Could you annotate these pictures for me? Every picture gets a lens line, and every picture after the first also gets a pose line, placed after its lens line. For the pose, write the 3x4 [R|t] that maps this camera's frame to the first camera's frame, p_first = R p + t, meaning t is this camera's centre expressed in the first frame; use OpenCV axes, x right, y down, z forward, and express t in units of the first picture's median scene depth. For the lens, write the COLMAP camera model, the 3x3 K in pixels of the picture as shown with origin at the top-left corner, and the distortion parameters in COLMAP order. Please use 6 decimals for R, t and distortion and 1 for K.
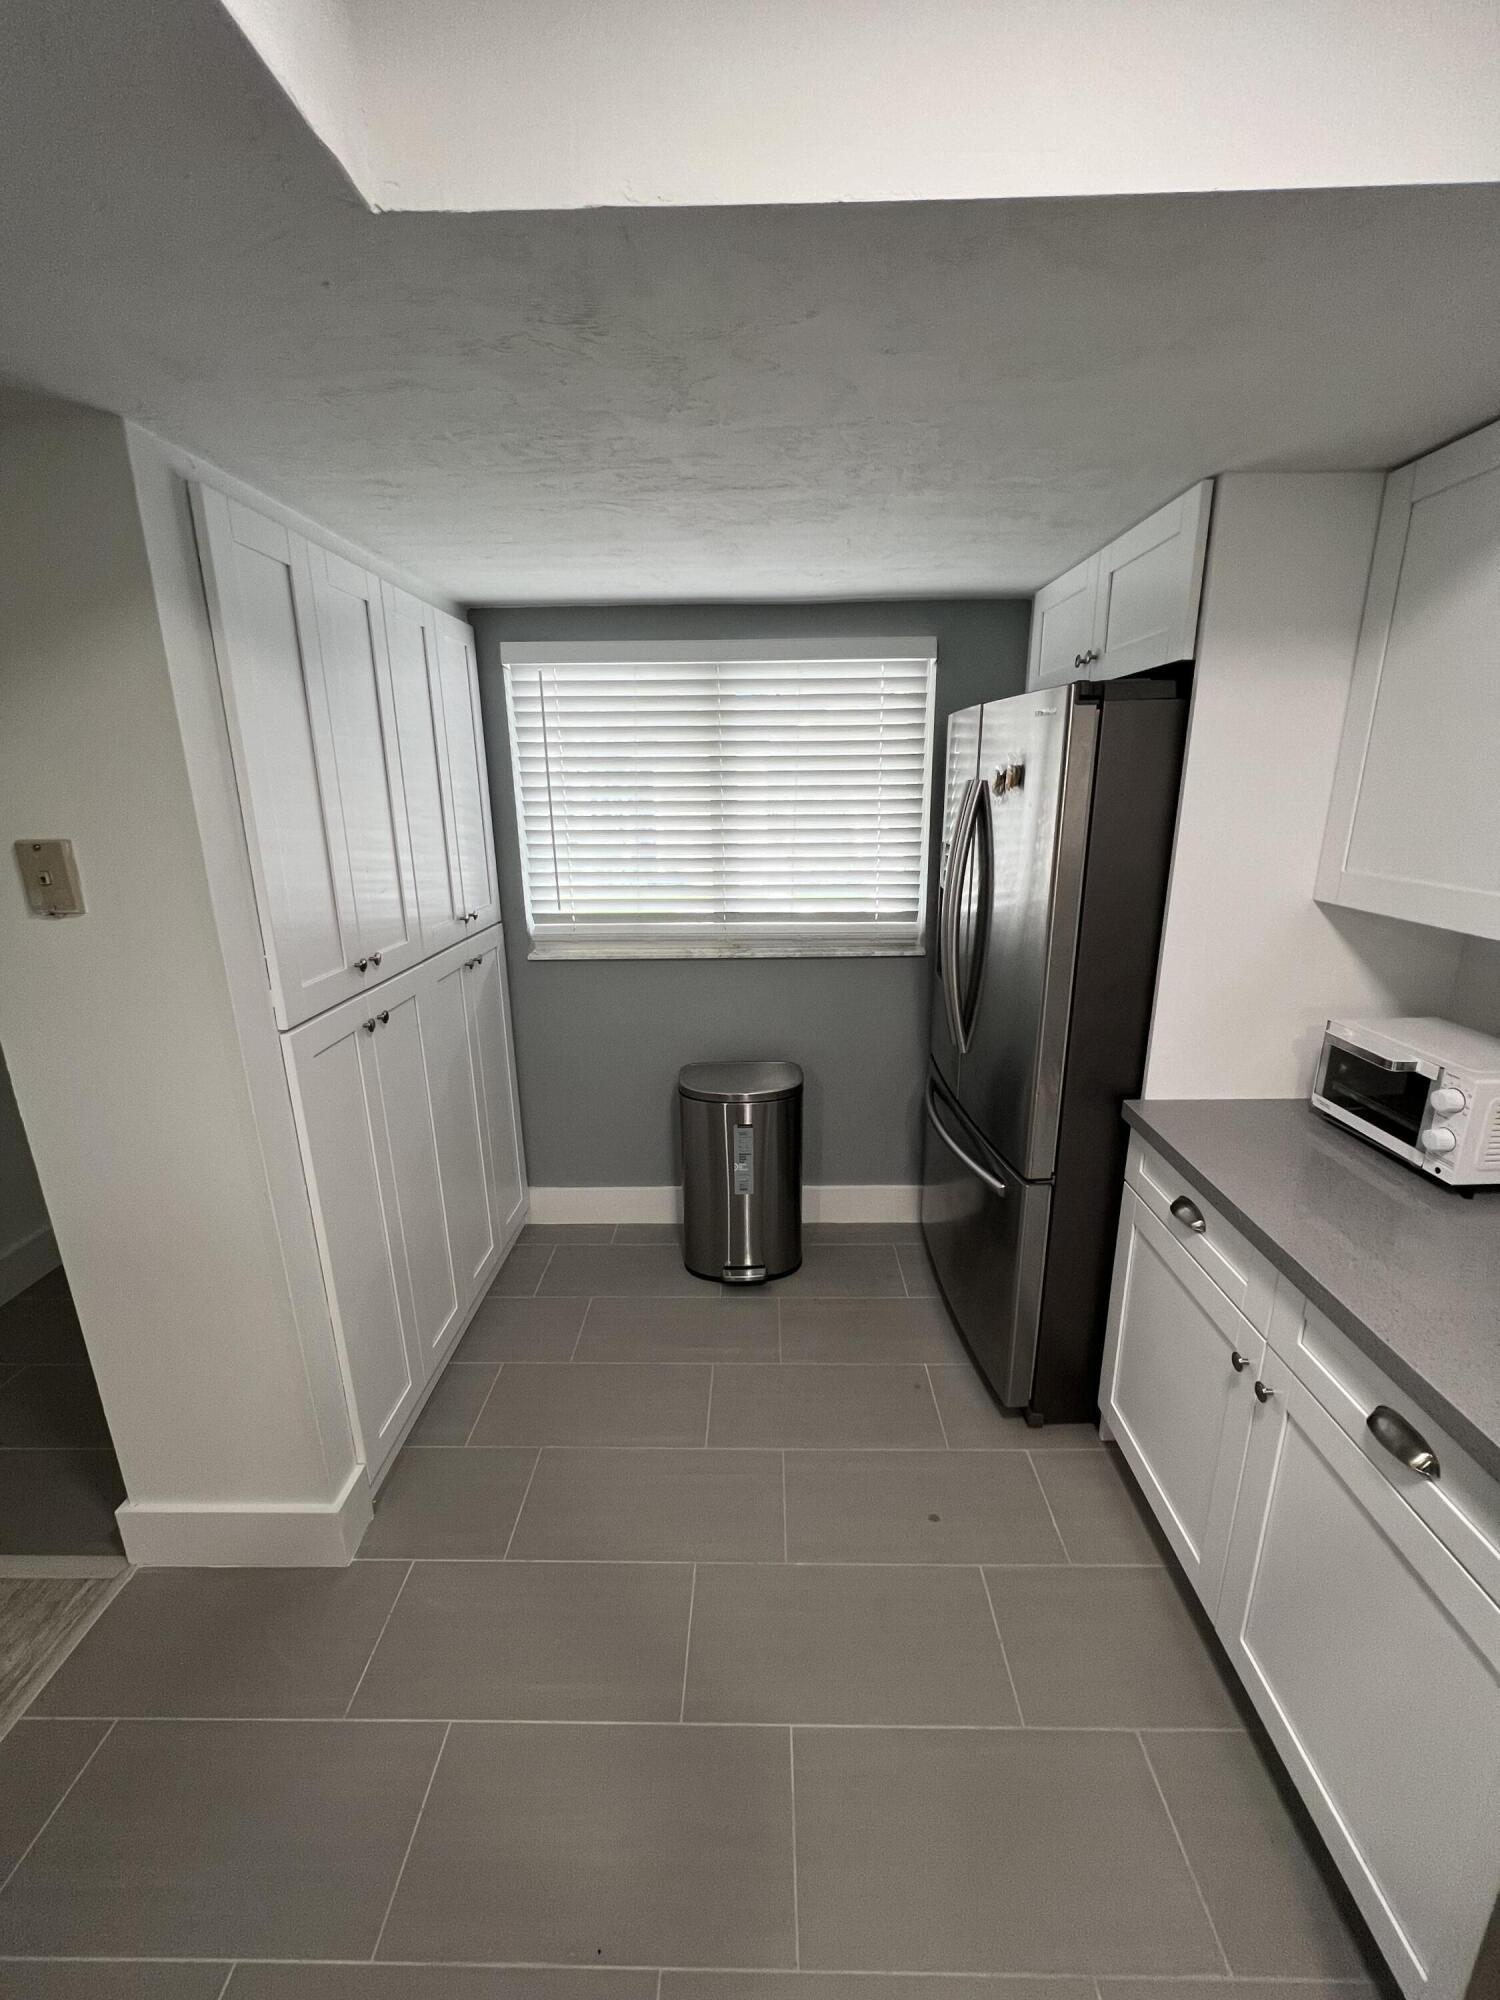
lens RADIAL K [[805.8, 0, 754.6], [0, 805.8, 997.5], [0, 0, 1]] dist [0.020741, 0.000047]
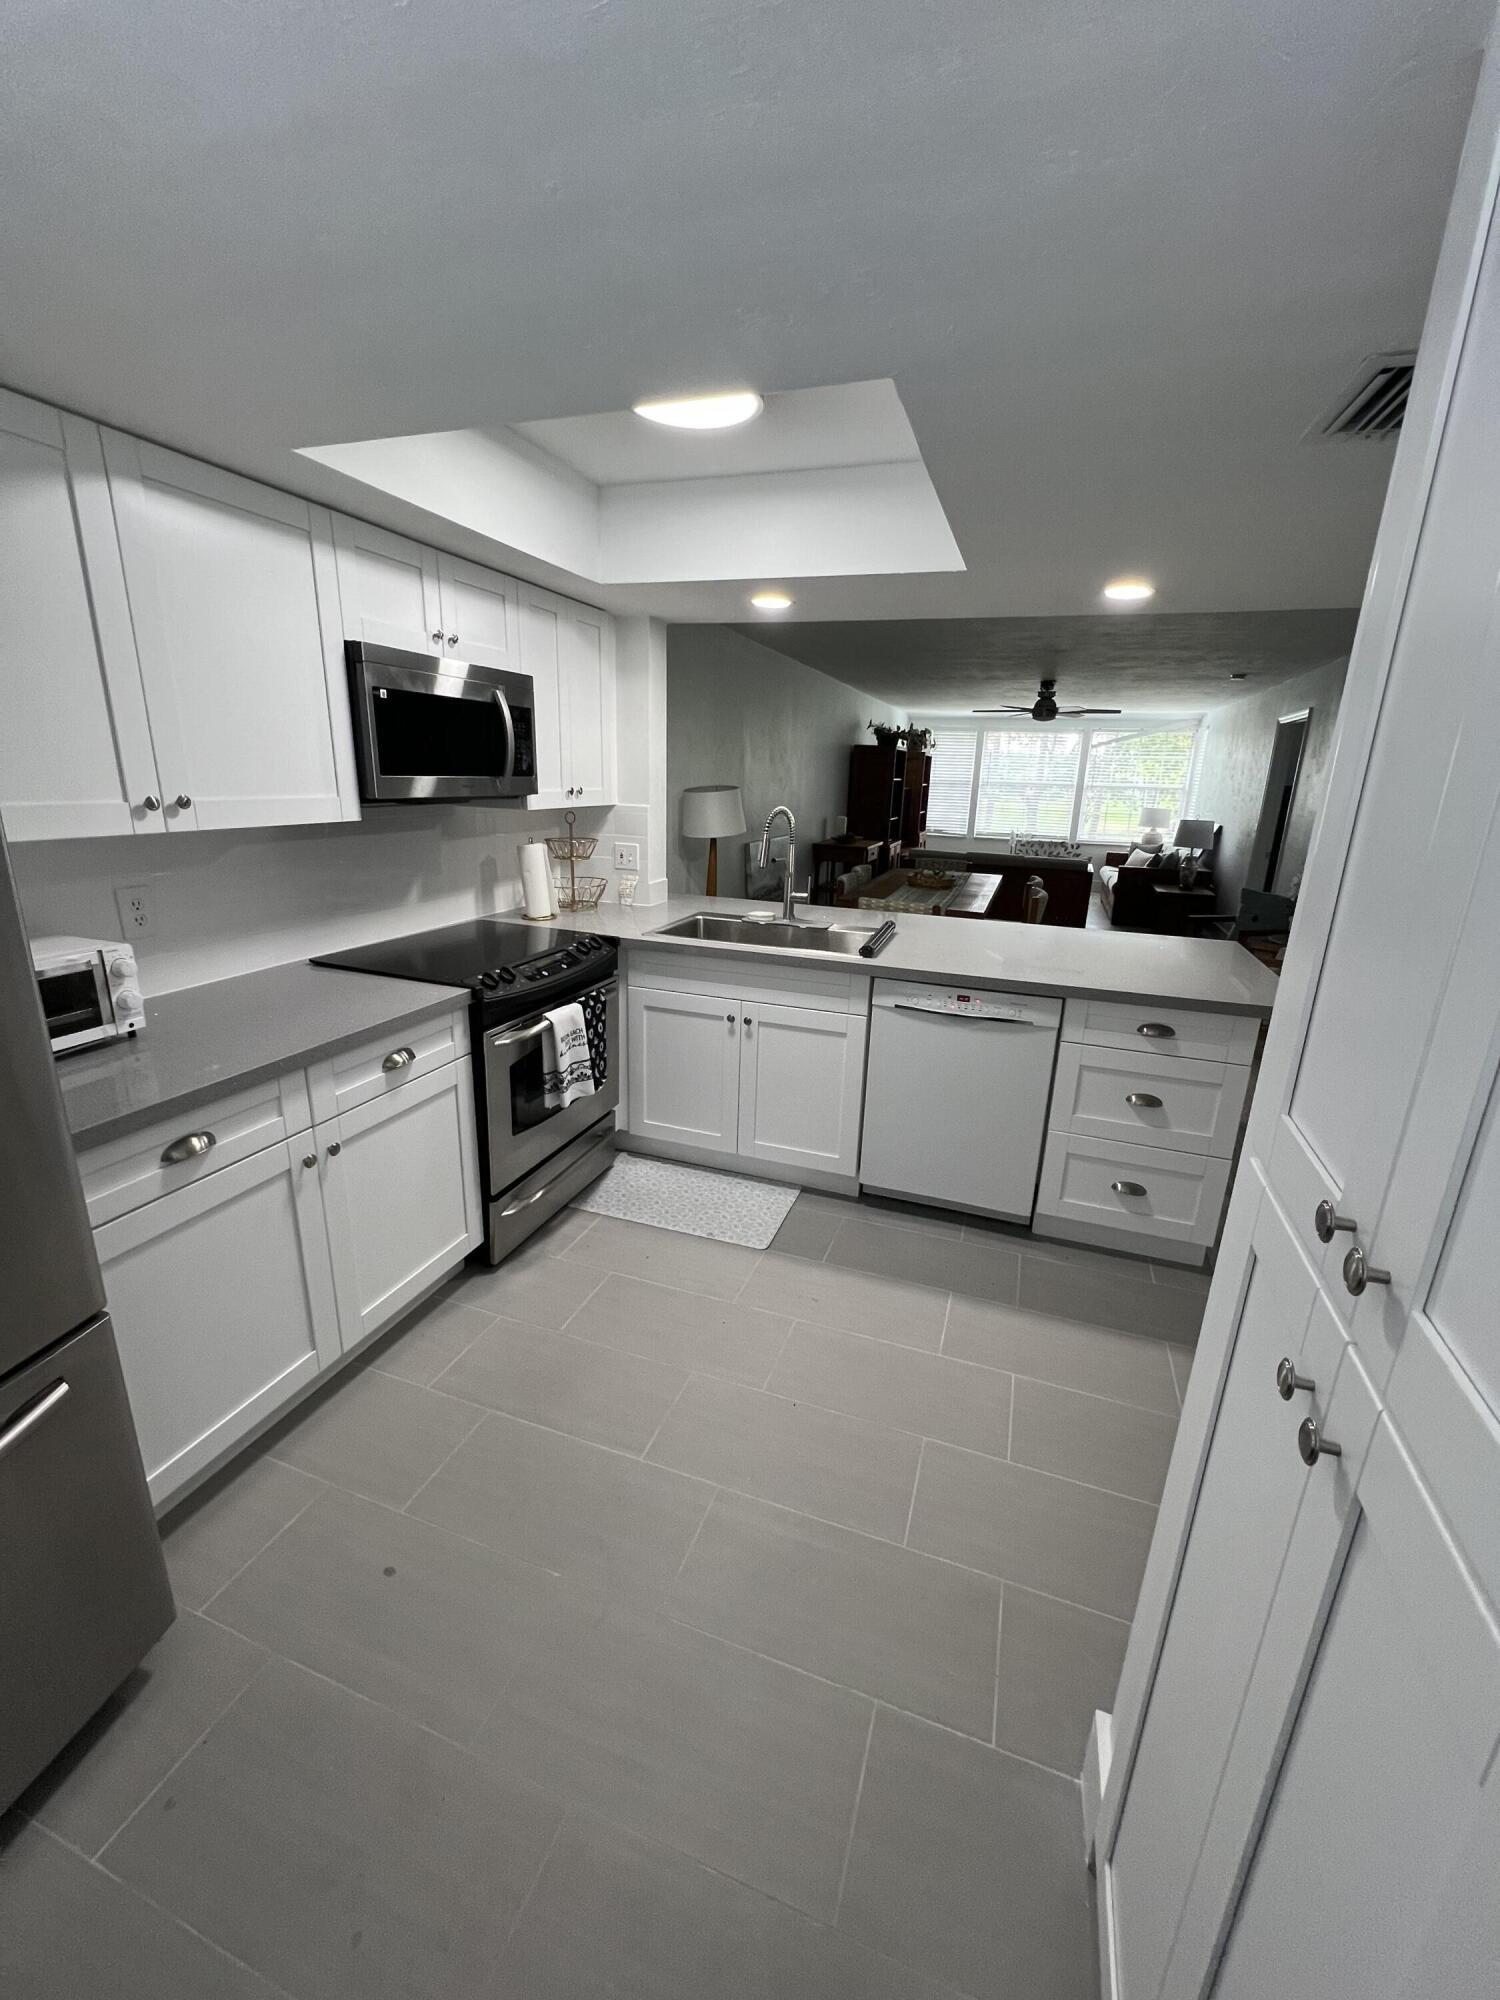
lens RADIAL K [[805.8, 0, 751.5], [0, 805.8, 999.0], [0, 0, 1]] dist [0.020741, 0.000047]
pose [[-0.947315, -0.113709, 0.299440, -0.283206], [0.056176, 0.861393, 0.504824, -0.257314], [-0.315338, 0.495048, -0.809623, 1.070347]]
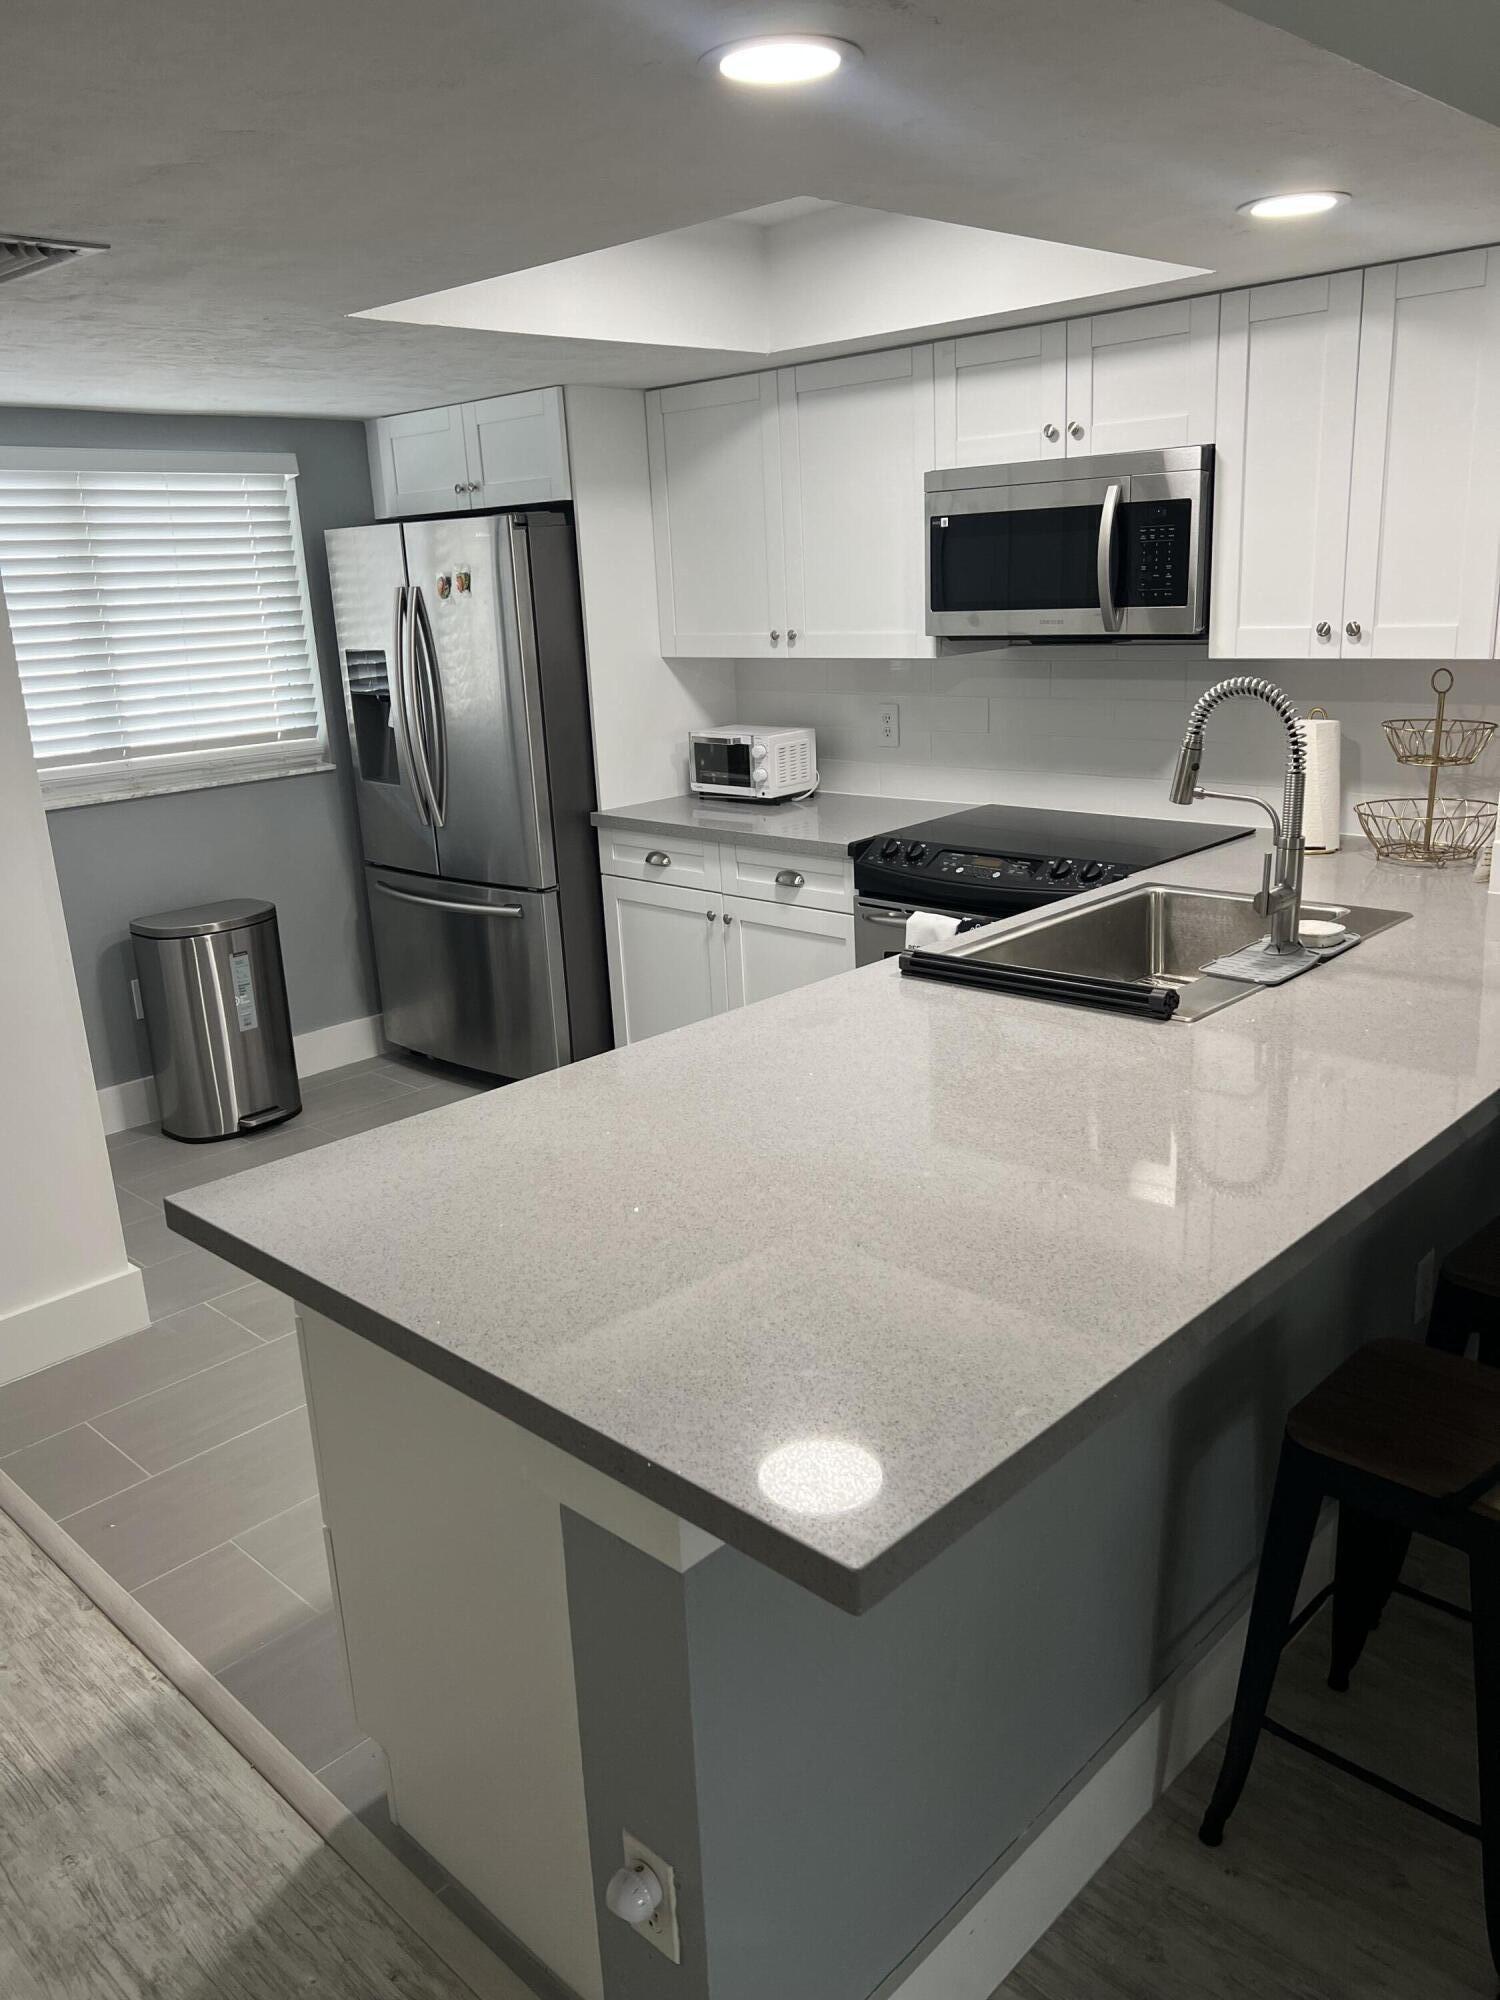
lens RADIAL K [[1503.4, 0, 750.7], [0, 1503.4, 1001.8], [0, 0, 1]] dist [0.009682, -0.004509]
pose [[0.686856, -0.219370, 0.692897, -0.970844], [0.228186, 0.970244, 0.080980, 0.238000], [-0.690043, 0.102488, 0.716475, -0.800985]]
